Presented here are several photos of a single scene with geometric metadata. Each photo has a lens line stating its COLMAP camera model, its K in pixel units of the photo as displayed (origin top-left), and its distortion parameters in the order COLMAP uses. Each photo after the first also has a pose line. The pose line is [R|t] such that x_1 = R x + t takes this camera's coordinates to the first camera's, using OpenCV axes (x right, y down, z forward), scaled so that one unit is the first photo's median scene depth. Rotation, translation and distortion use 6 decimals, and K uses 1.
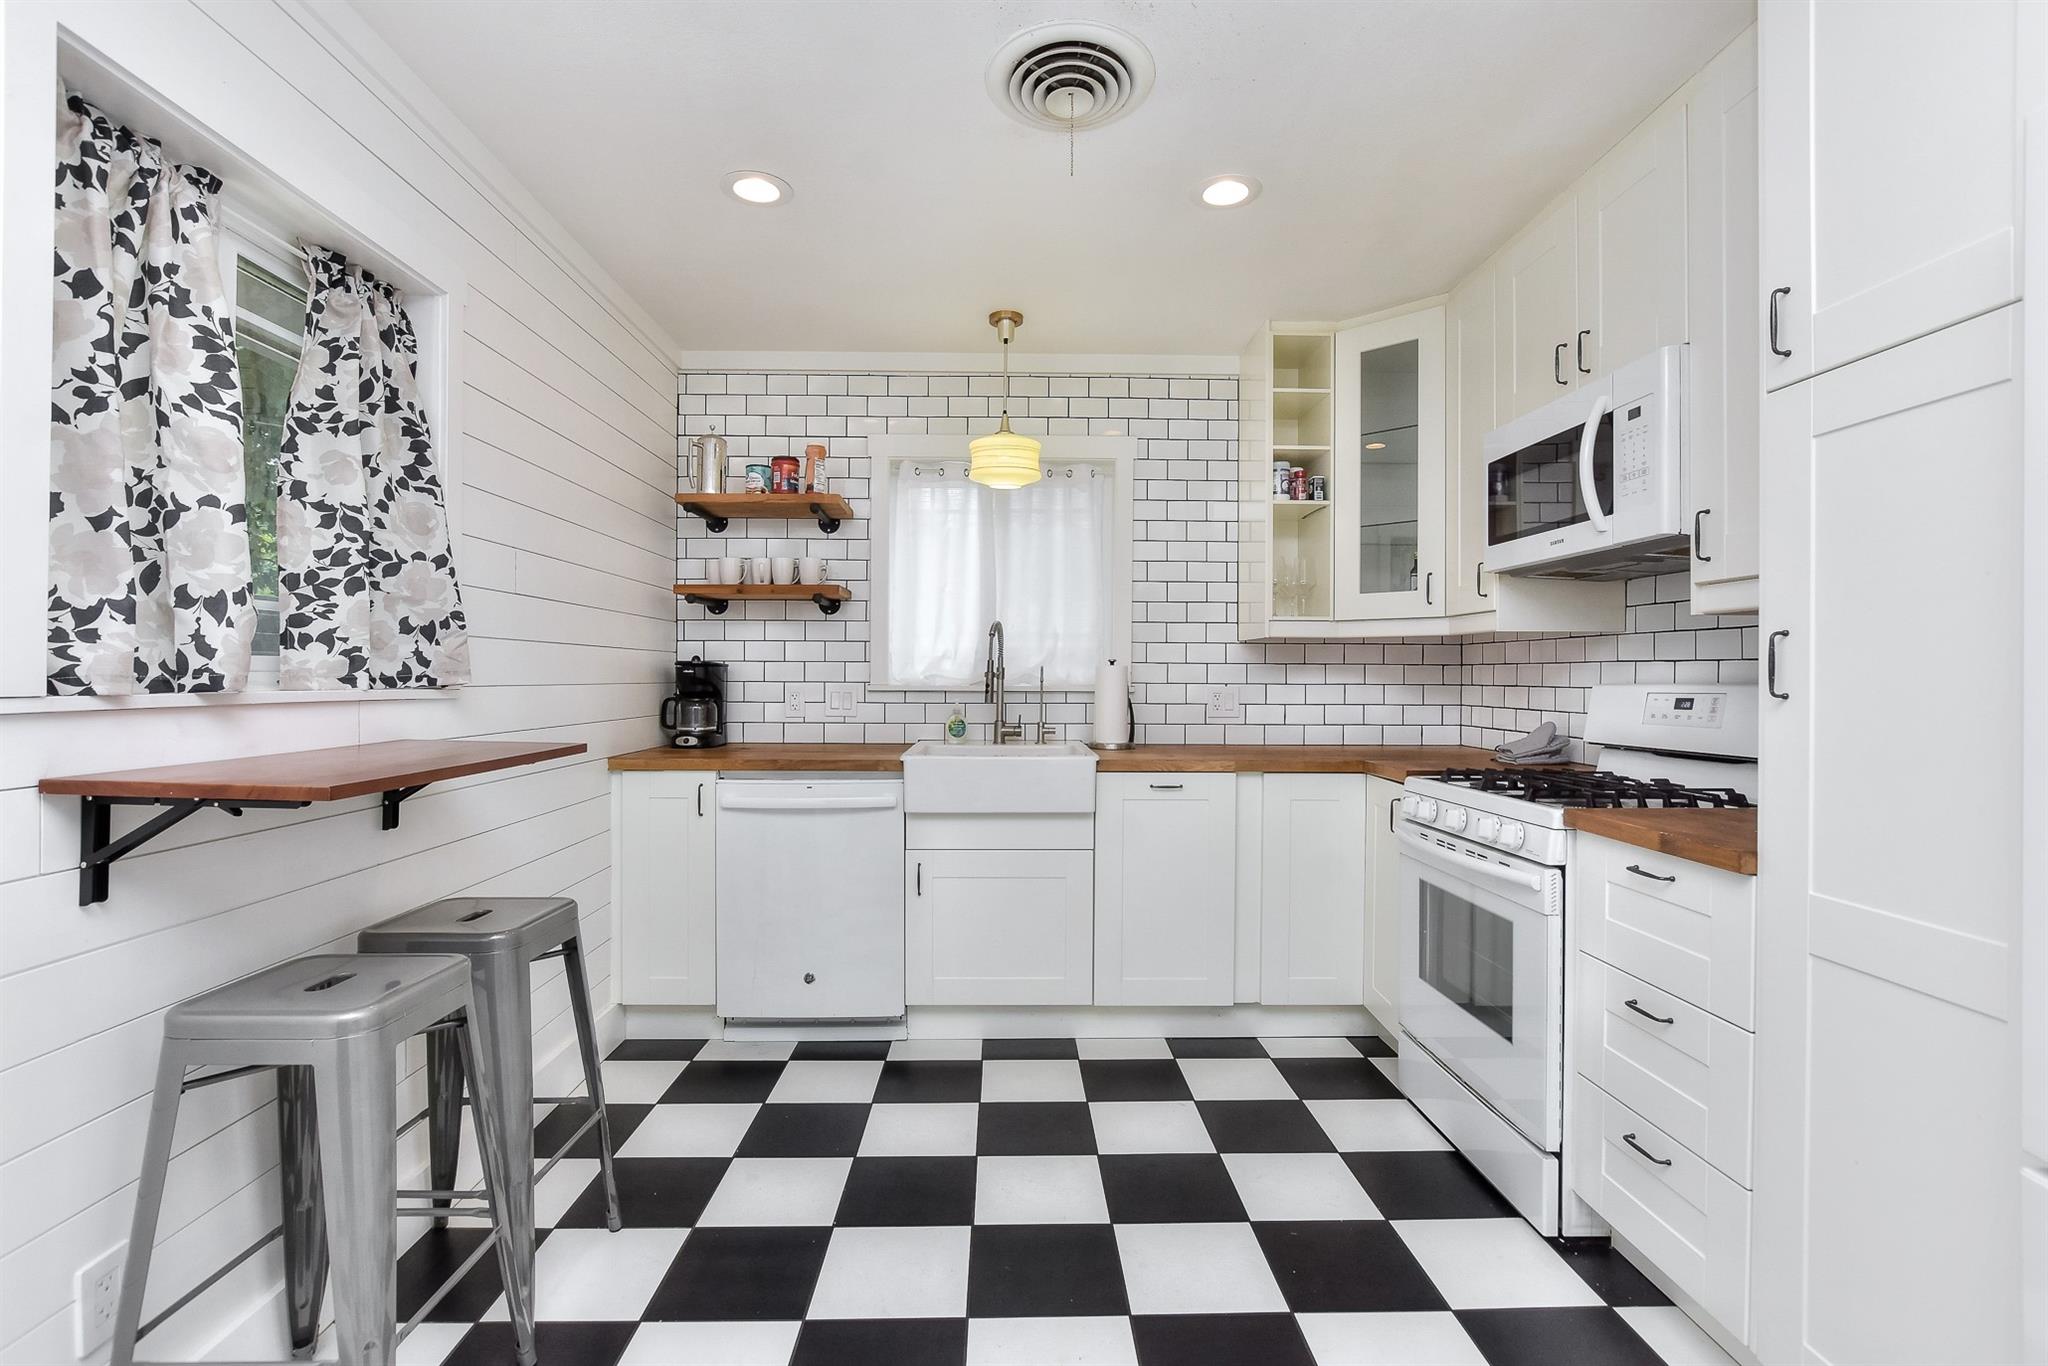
lens RADIAL K [[943.6, 0, 1007.6], [0, 943.6, 673.9], [0, 0, 1]] dist [-0.026950, 0.005251]
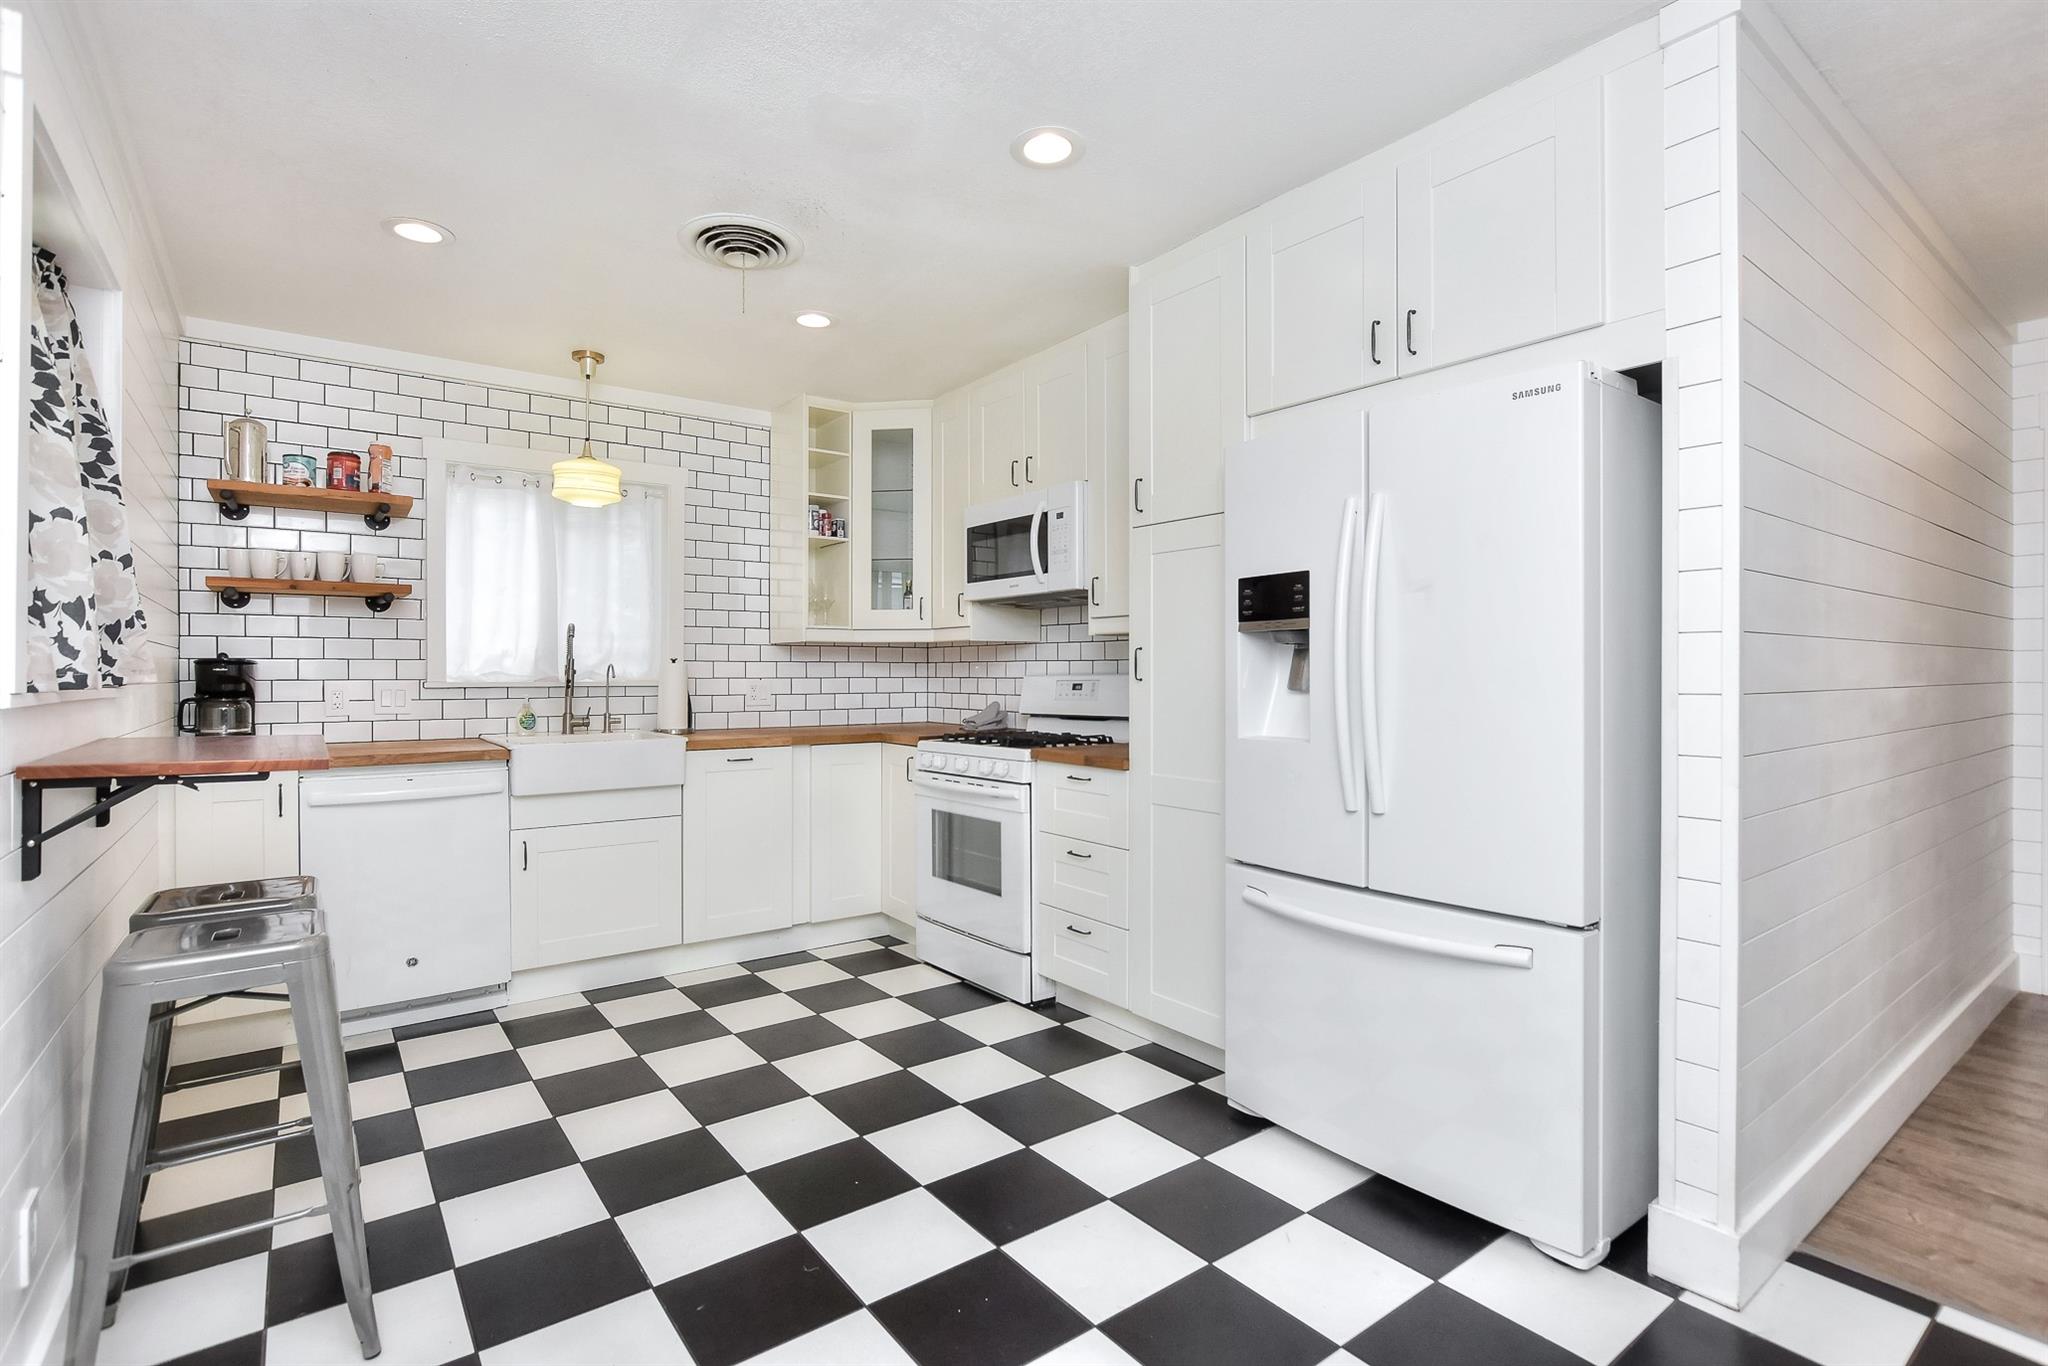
lens RADIAL K [[943.6, 0, 1007.6], [0, 943.6, 673.9], [0, 0, 1]] dist [-0.026950, 0.005251]
pose [[0.818211, -0.006151, 0.574886, -0.260958], [0.003831, 0.999979, 0.005246, -0.000209], [-0.574906, -0.002090, 0.818217, -0.232029]]
